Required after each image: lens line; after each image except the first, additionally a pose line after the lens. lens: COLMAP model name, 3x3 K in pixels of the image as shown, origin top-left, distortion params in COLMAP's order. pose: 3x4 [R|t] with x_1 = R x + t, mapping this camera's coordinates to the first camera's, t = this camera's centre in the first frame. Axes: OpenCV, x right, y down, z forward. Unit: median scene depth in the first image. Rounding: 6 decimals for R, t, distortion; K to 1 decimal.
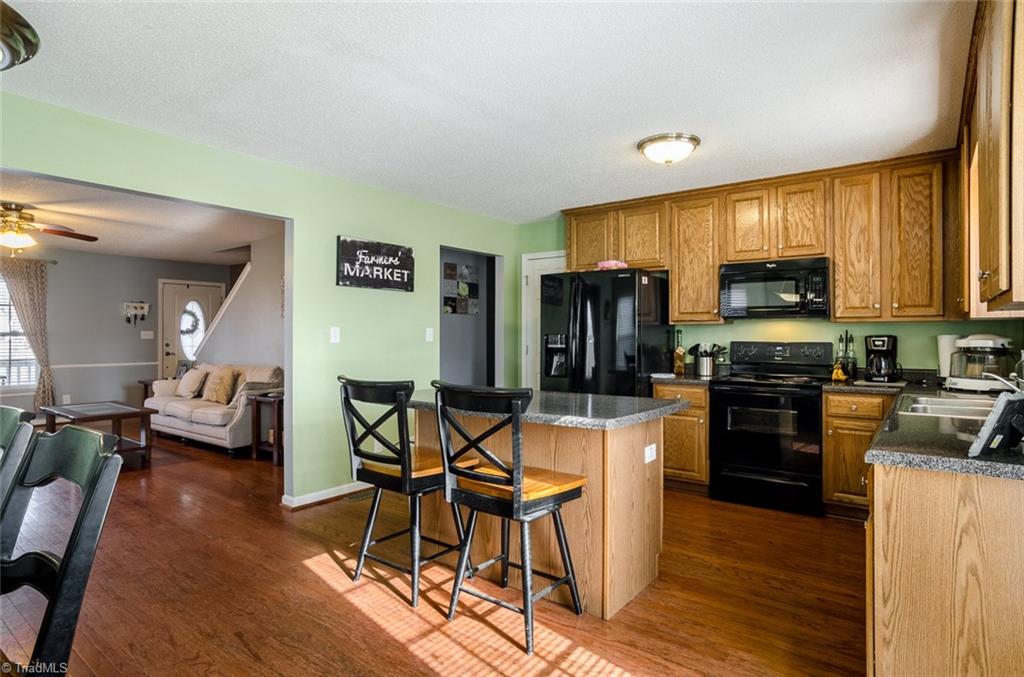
lens RADIAL K [[567.0, 0, 513.8], [0, 567.0, 333.6], [0, 0, 1]] dist [-0.017483, 0.016543]
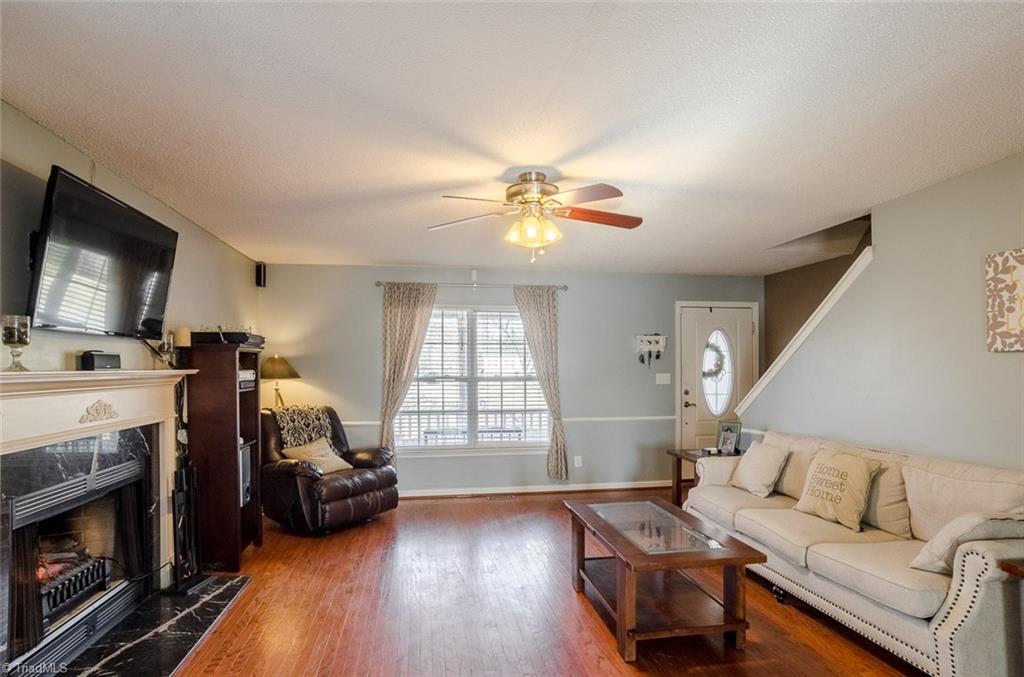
lens RADIAL K [[567.0, 0, 502.0], [0, 567.0, 359.5], [0, 0, 1]] dist [-0.017483, 0.016543]
pose [[0.725645, -0.011988, -0.687965, -0.331511], [0.005304, 0.999916, -0.011830, -0.016993], [0.688049, 0.004935, 0.725648, 0.360619]]
